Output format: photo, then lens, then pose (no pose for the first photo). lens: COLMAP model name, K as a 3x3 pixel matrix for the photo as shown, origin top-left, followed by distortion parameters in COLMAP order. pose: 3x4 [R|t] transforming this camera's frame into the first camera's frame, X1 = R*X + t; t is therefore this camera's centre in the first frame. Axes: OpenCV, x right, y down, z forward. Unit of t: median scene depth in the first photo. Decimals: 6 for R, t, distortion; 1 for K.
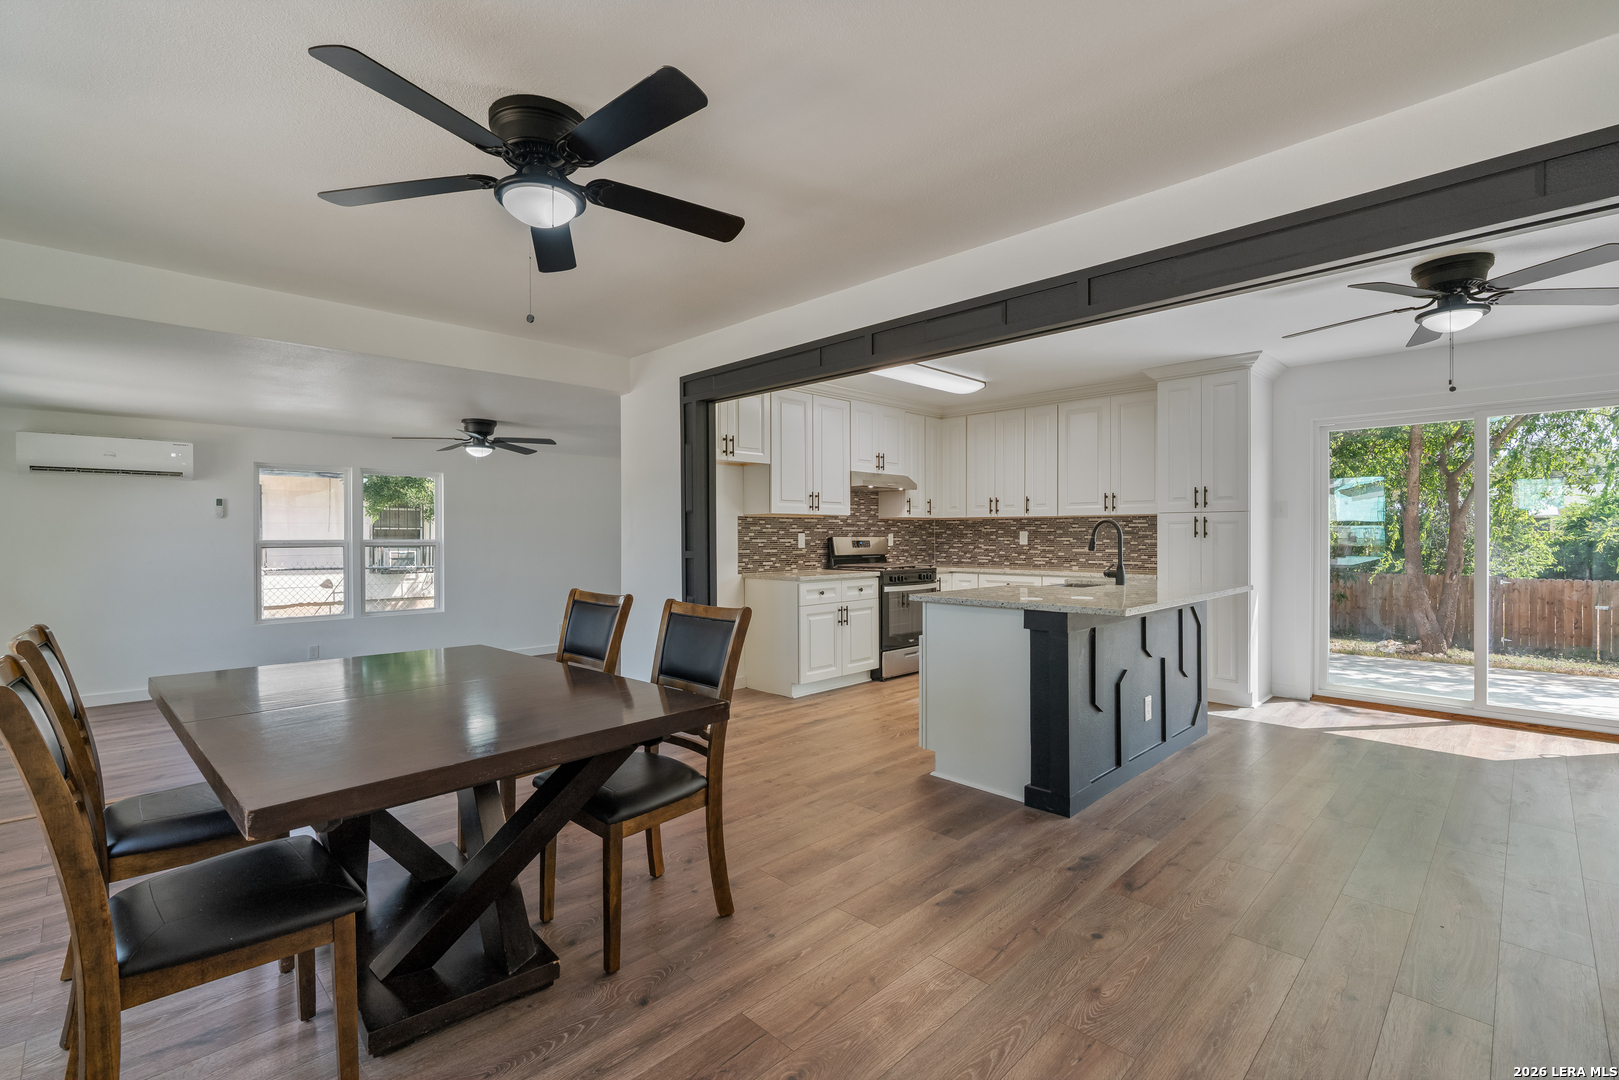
lens RADIAL K [[725.0, 0, 800.3], [0, 725.0, 539.9], [0, 0, 1]] dist [-0.015784, 0.007940]
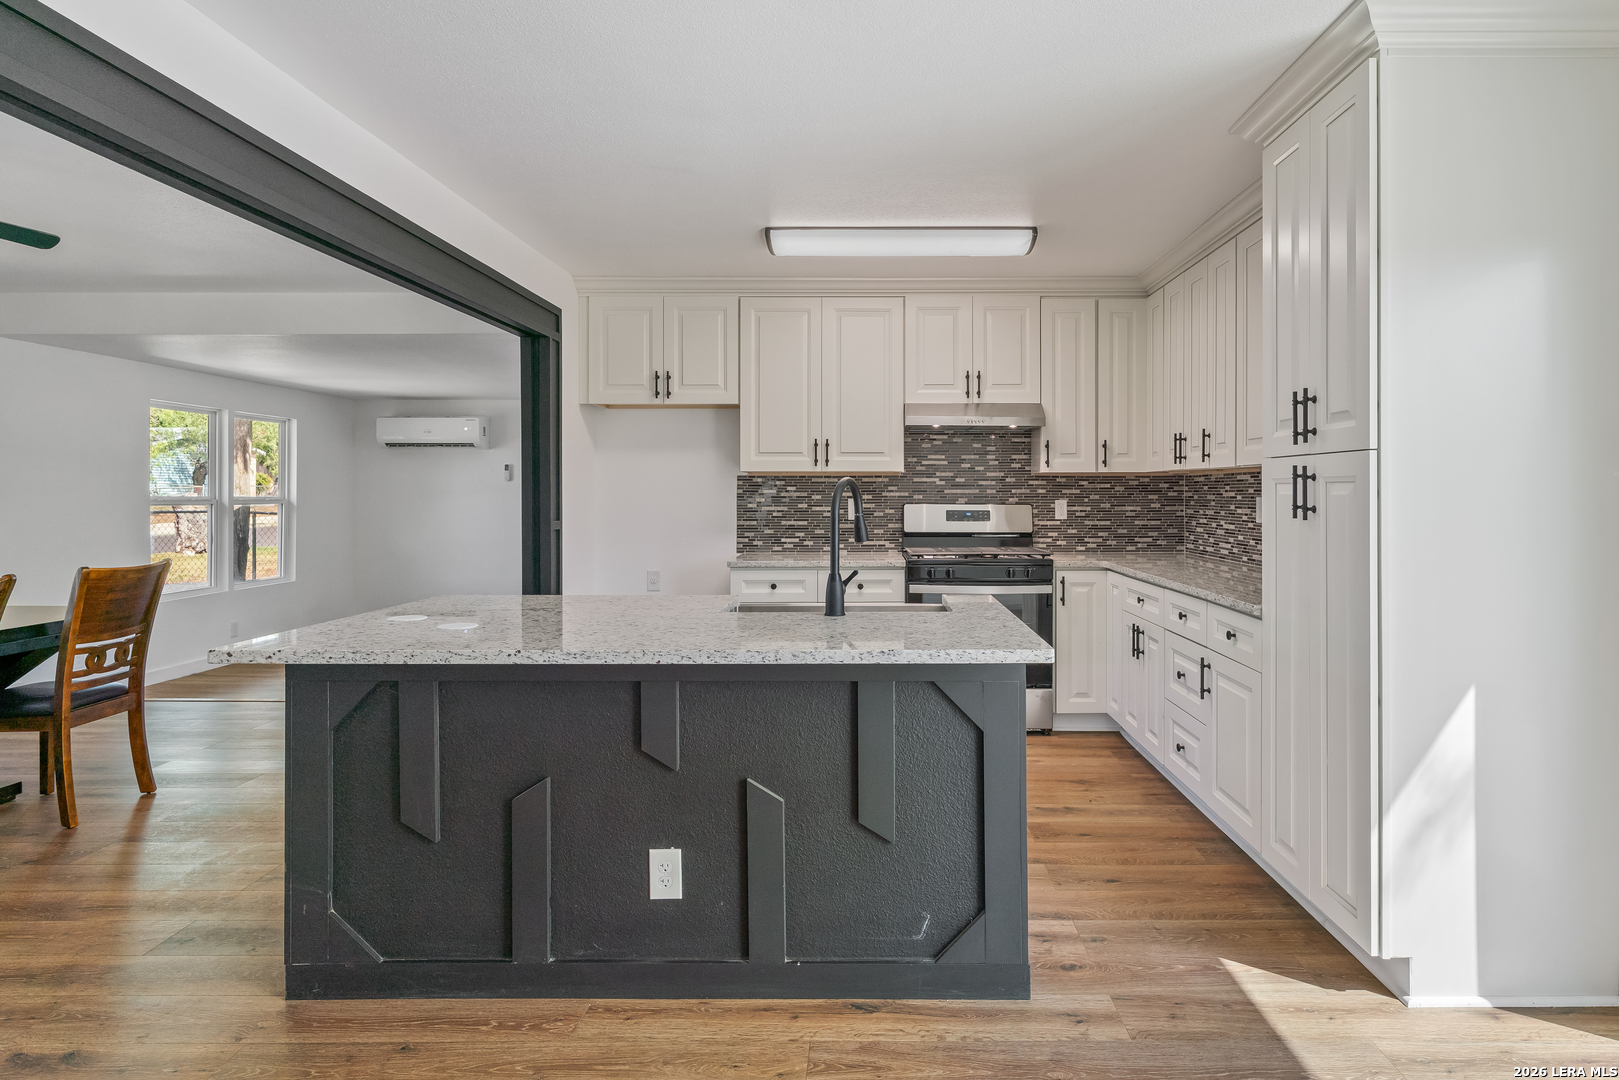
lens RADIAL K [[882.7, 0, 872.5], [0, 882.7, 495.0], [0, 0, 1]] dist [-0.005016, 0.000925]
pose [[0.714265, 0.004362, -0.699861, 0.586899], [-0.006676, 0.999978, -0.000581, -0.011762], [0.699843, 0.005087, 0.714278, 0.400457]]
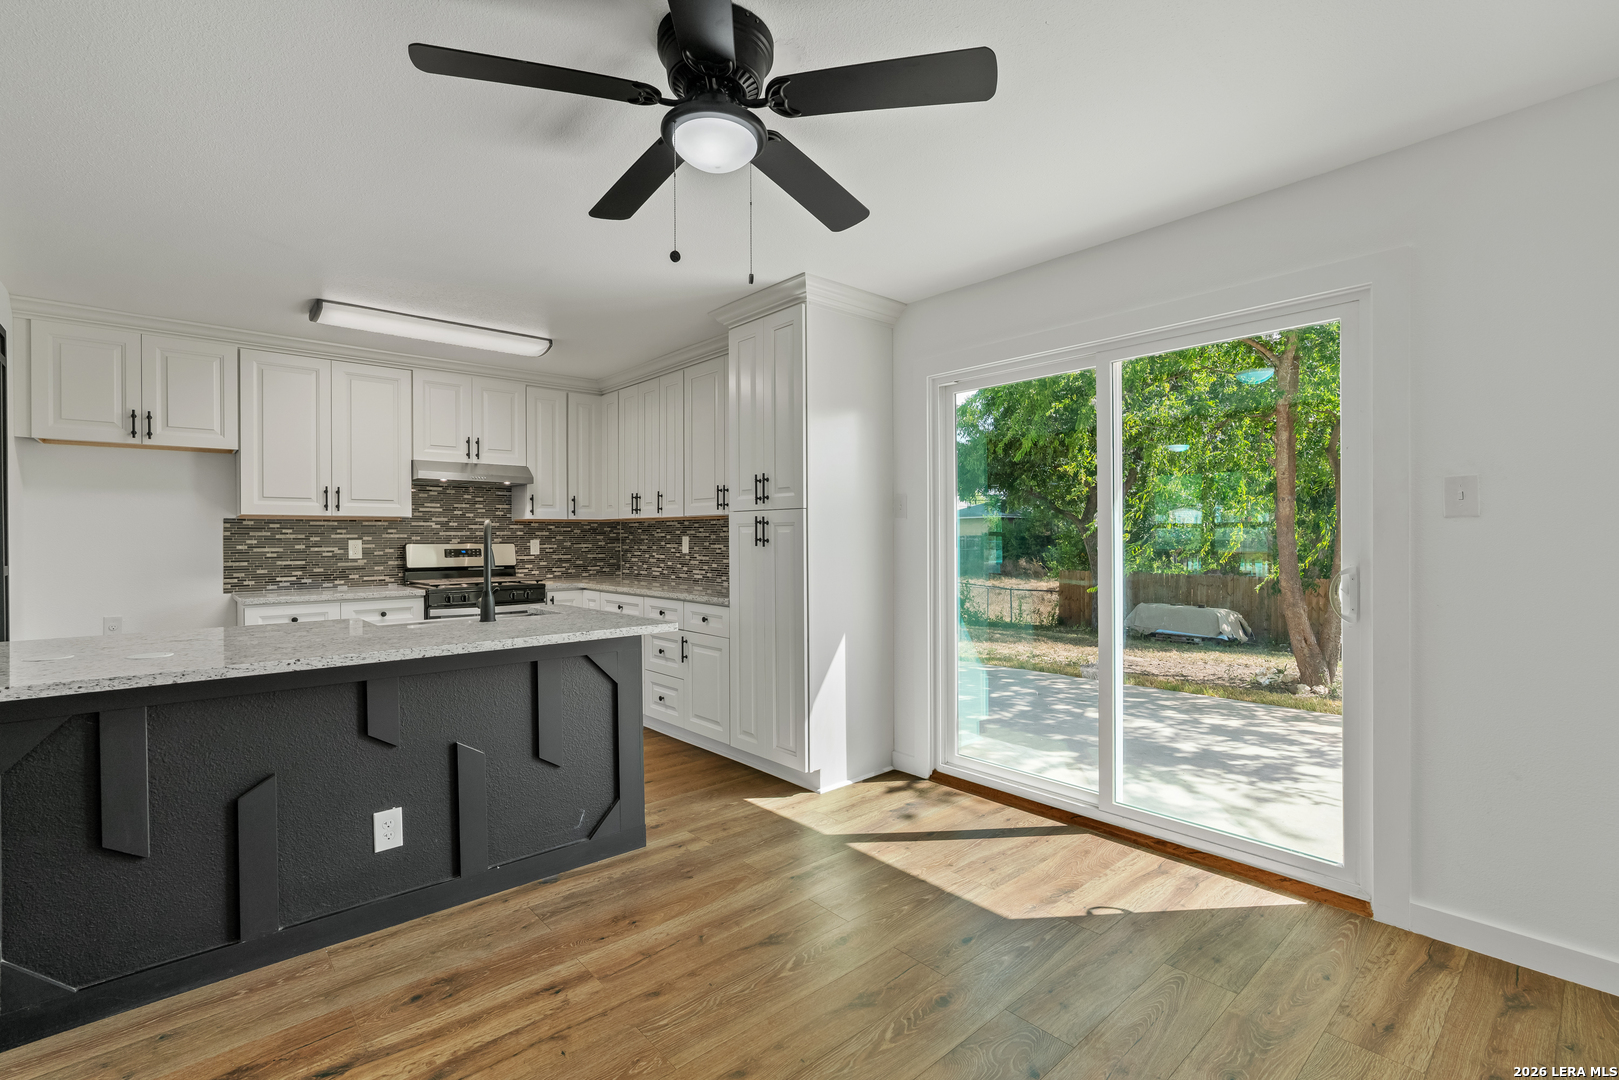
lens RADIAL K [[725.0, 0, 800.3], [0, 725.0, 539.9], [0, 0, 1]] dist [-0.015784, 0.007940]
pose [[0.998377, -0.001904, -0.056922, 0.513285], [0.001790, 0.999996, -0.002055, -0.006440], [0.056925, 0.001949, 0.998377, 0.241826]]
